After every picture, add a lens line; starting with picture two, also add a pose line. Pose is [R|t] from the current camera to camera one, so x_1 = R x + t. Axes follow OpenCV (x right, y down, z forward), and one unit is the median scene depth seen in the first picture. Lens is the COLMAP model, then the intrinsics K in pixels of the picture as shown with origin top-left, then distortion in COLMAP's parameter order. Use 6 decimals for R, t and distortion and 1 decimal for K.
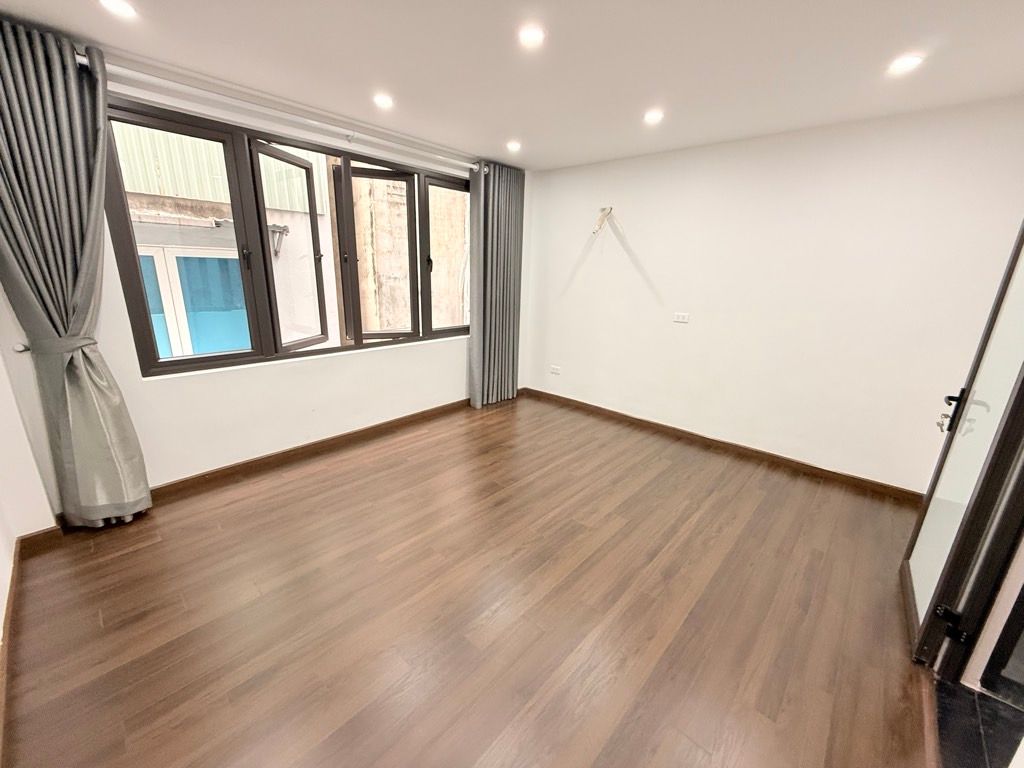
lens RADIAL K [[403.8, 0, 512.0], [0, 403.8, 384.0], [0, 0, 1]] dist [0.001504, -0.000219]
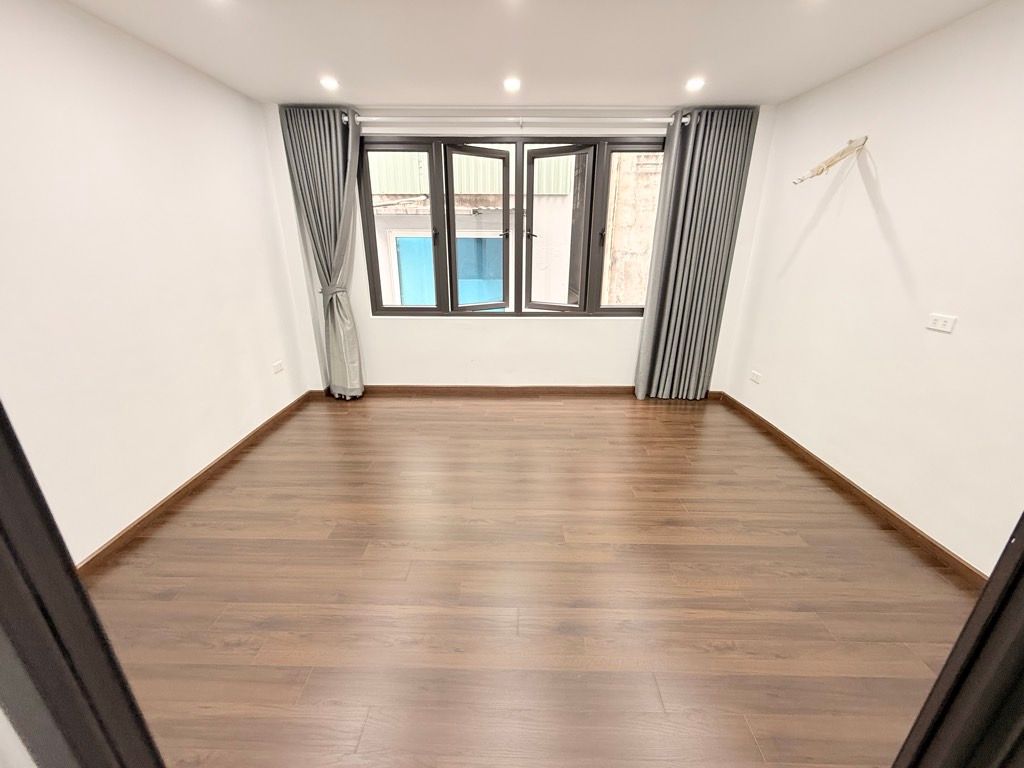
lens RADIAL K [[403.8, 0, 512.0], [0, 403.8, 384.0], [0, 0, 1]] dist [0.001504, -0.000219]
pose [[0.673231, 0.224649, -0.704480, 0.435021], [-0.187984, 0.973428, 0.130768, -0.045008], [0.715138, 0.044394, 0.697572, 0.199379]]
